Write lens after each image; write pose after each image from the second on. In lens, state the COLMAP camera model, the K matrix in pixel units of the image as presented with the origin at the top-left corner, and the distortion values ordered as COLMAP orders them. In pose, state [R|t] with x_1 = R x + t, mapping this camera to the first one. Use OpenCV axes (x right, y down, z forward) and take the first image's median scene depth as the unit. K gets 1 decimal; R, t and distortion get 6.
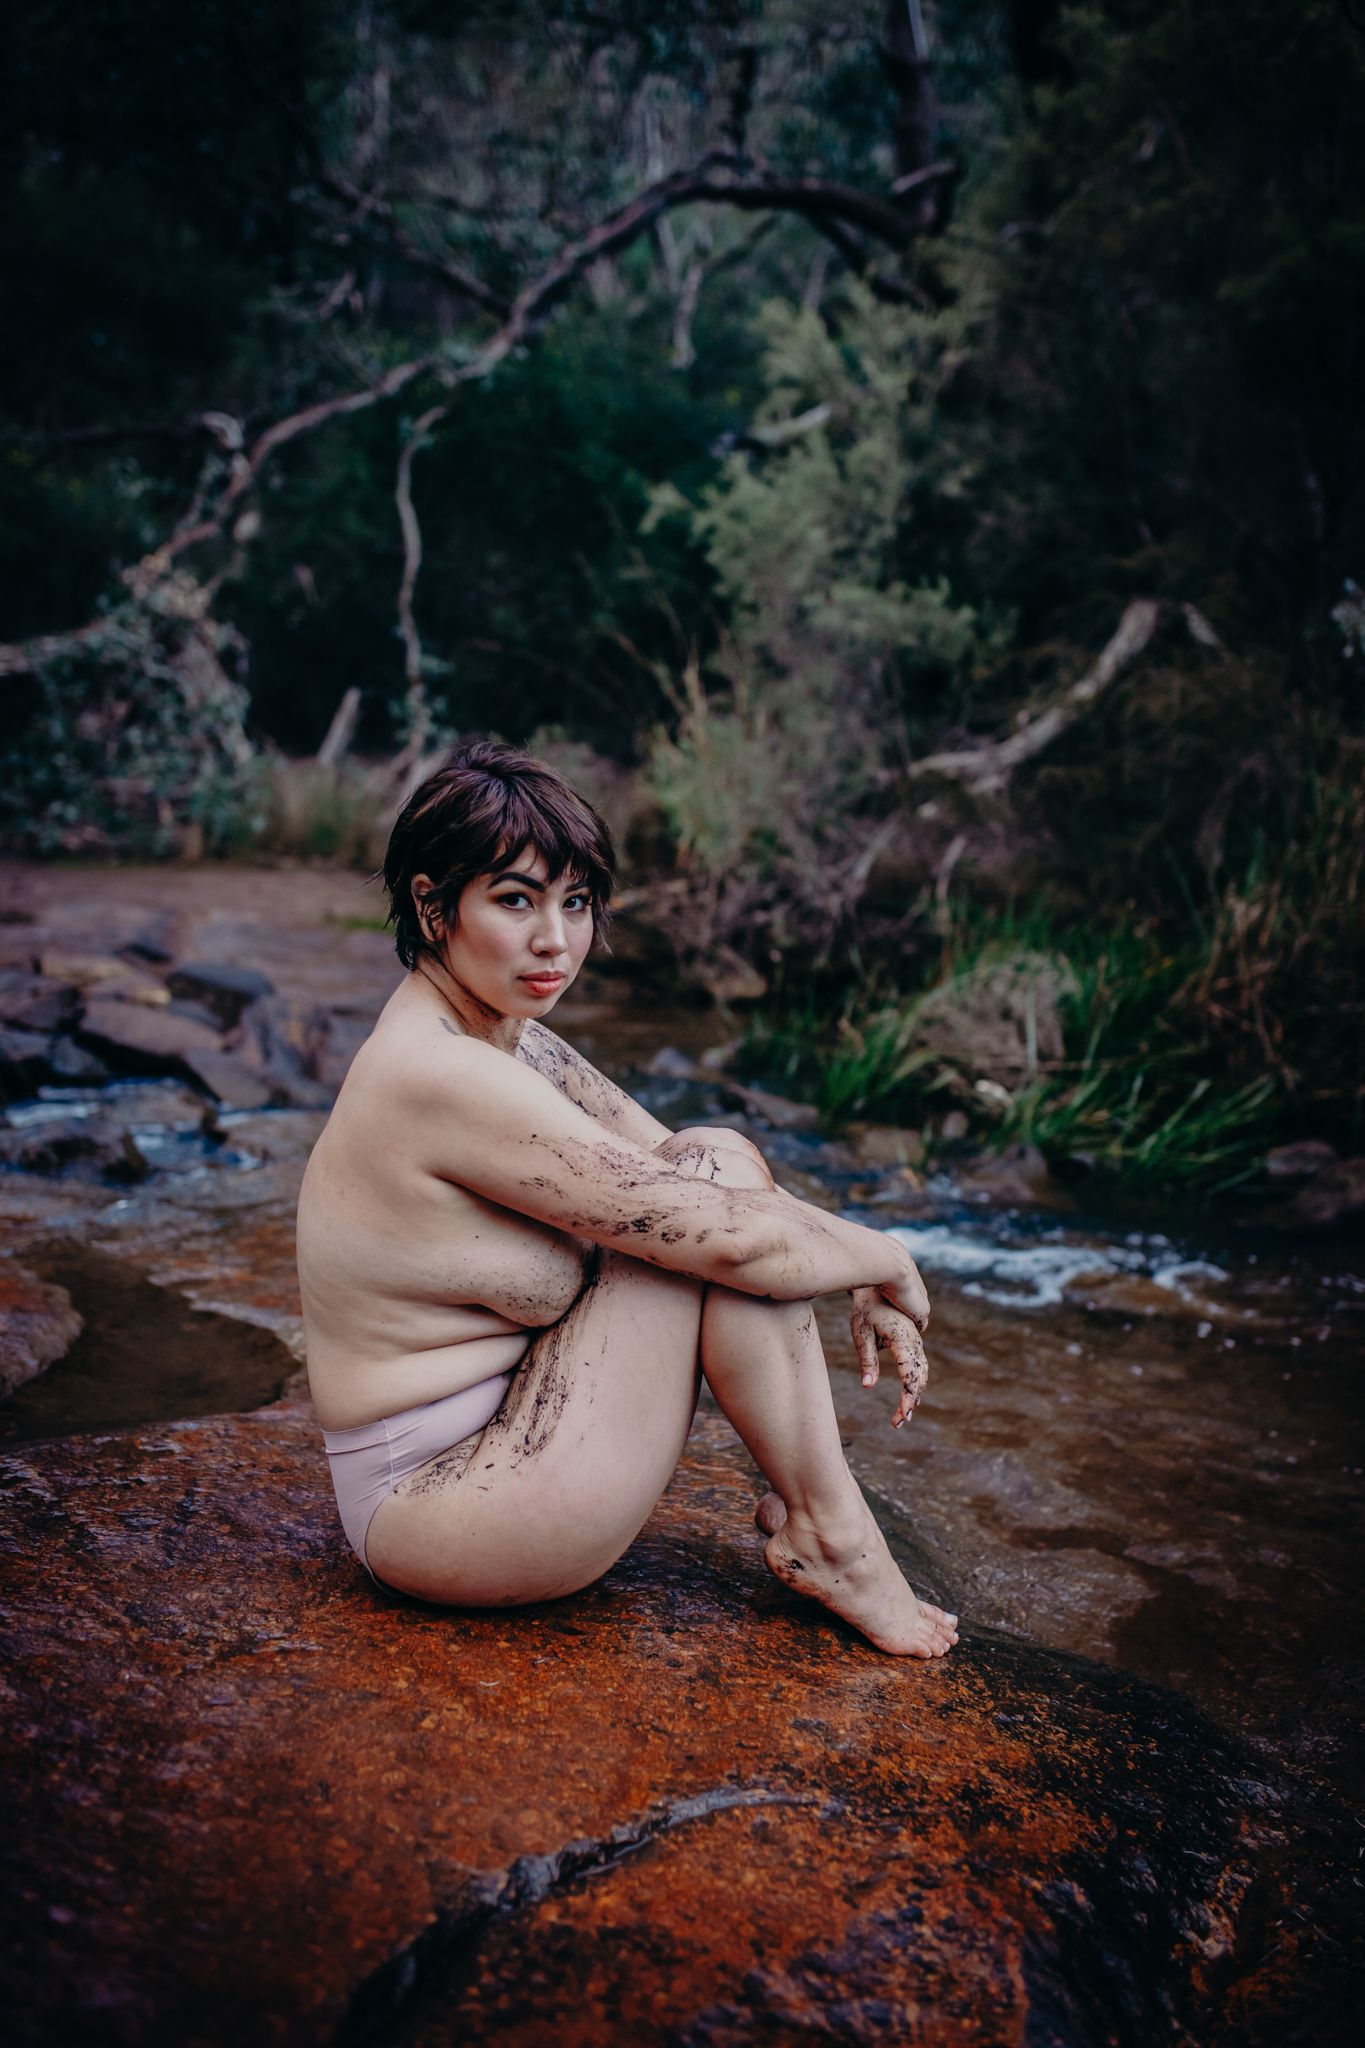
lens RADIAL K [[1992.3, 0, 682.5], [0, 1992.3, 1024.0], [0, 0, 1]] dist [-0.065544, 0.114594]
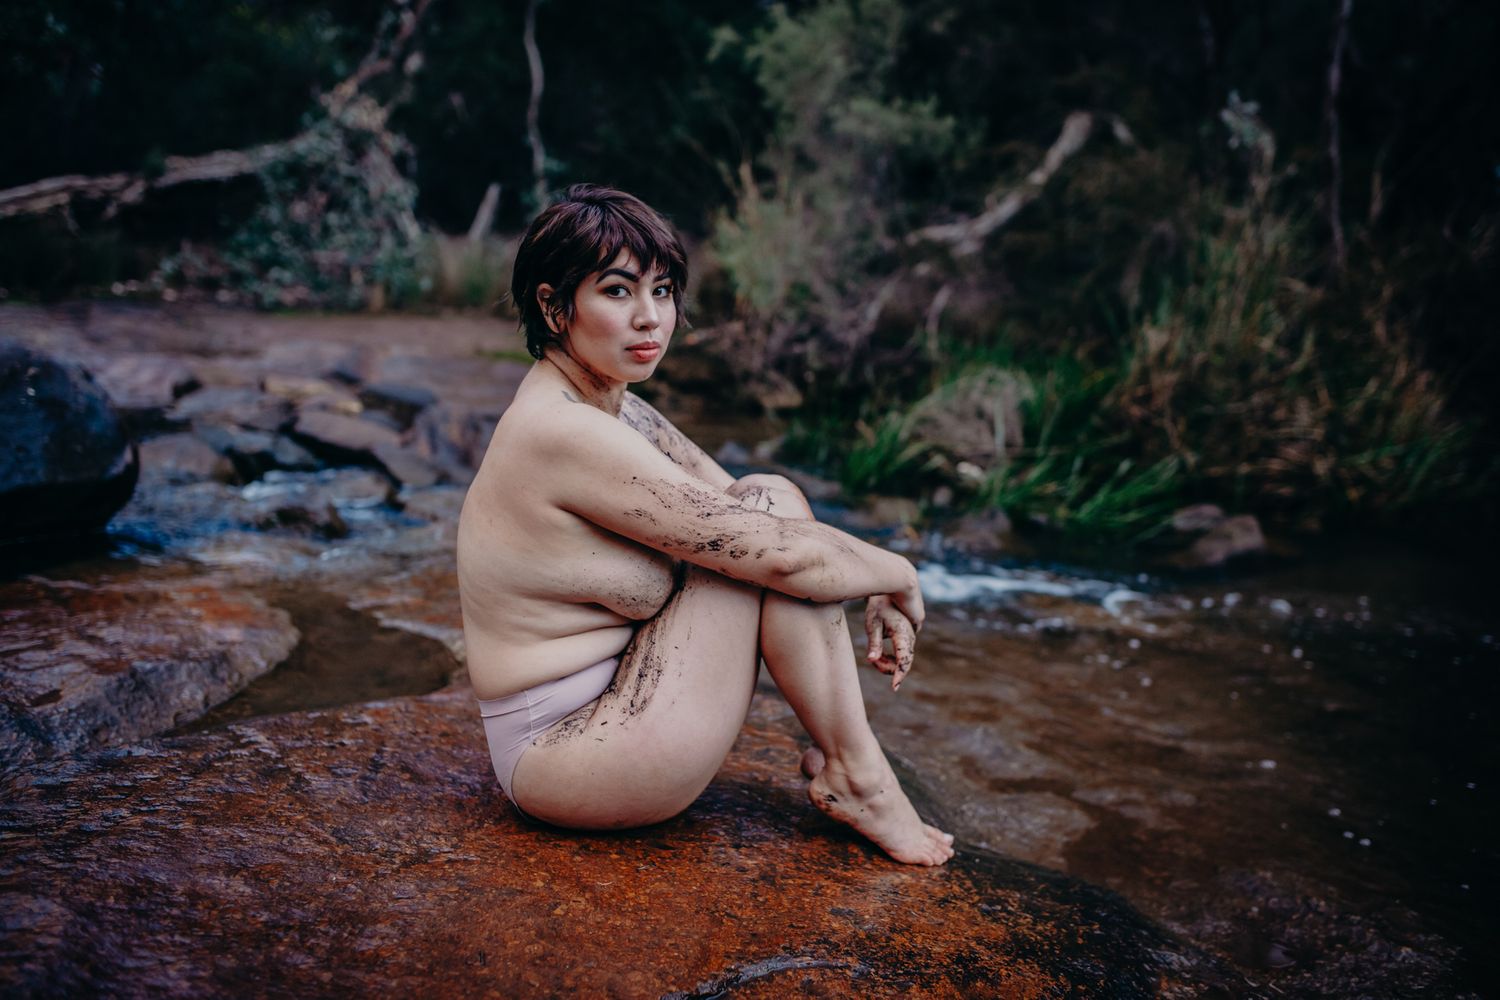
lens RADIAL K [[1459.2, 0, 747.9], [0, 1459.2, 506.4], [0, 0, 1]] dist [-0.065544, 0.114594]
pose [[0.999952, -0.008579, 0.004773, -0.000921], [0.008343, 0.998835, 0.047538, 0.010361], [-0.005176, -0.047496, 0.998858, 0.008902]]
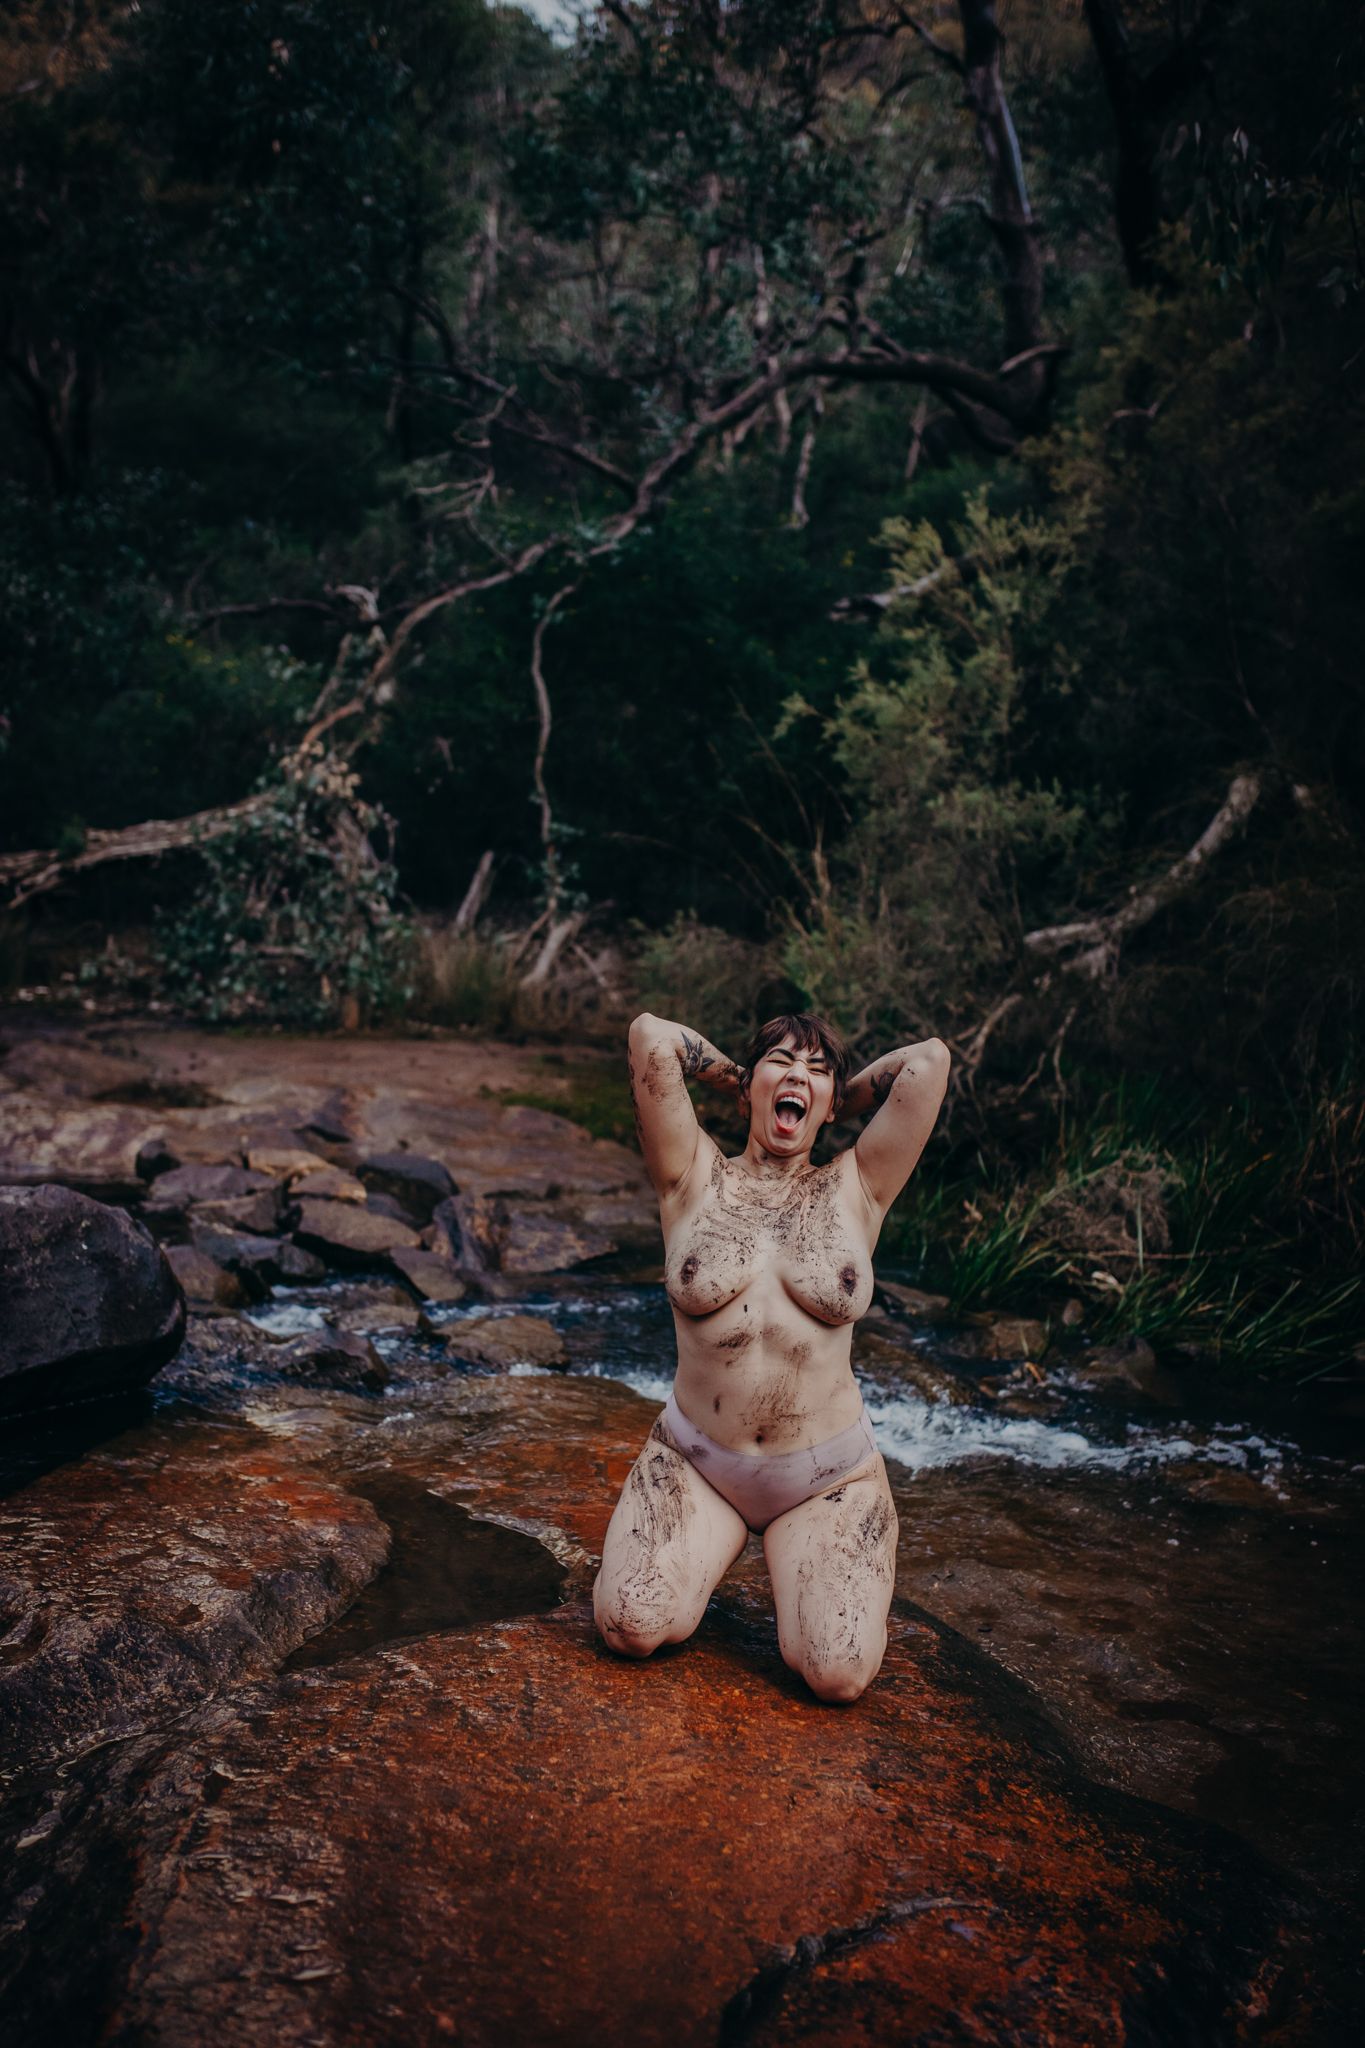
lens RADIAL K [[2057.2, 0, 655.4], [0, 2057.2, 1065.7], [0, 0, 1]] dist [-0.064489, 0.113887]
pose [[0.998009, -0.006163, -0.062763, -0.025132], [0.004559, 0.999660, -0.025661, -0.064782], [0.062900, 0.025324, 0.997699, -0.181120]]
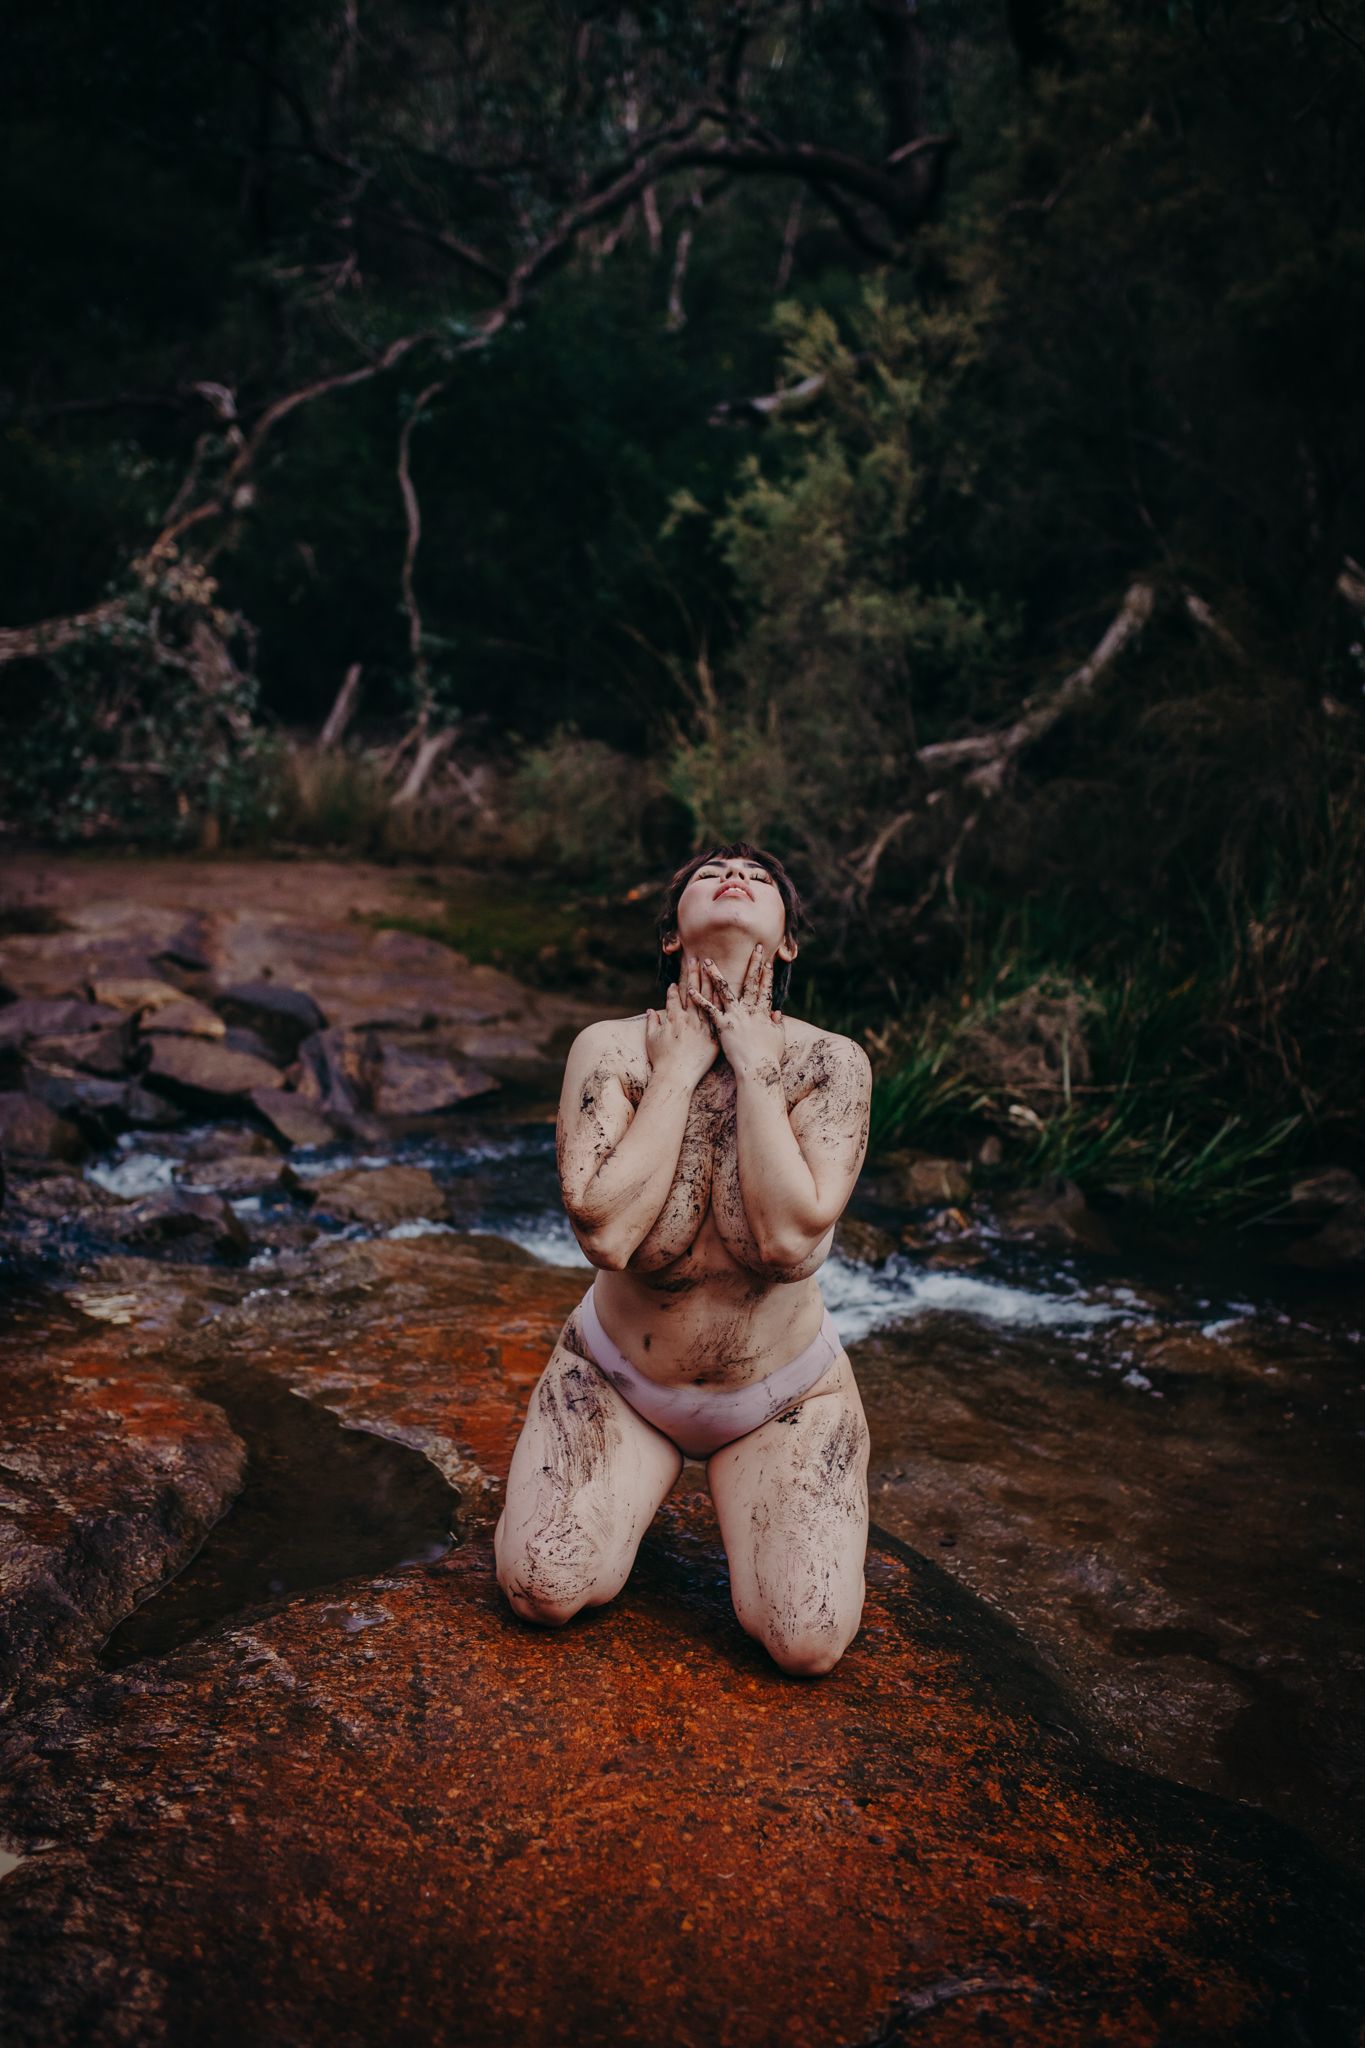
lens RADIAL K [[1992.3, 0, 682.5], [0, 1992.3, 1024.0], [0, 0, 1]] dist [-0.065544, 0.114594]
pose [[0.999810, -0.010123, 0.016633, -0.044940], [0.009391, 0.999006, 0.043566, -0.068418], [-0.017058, -0.043401, 0.998912, -0.039119]]
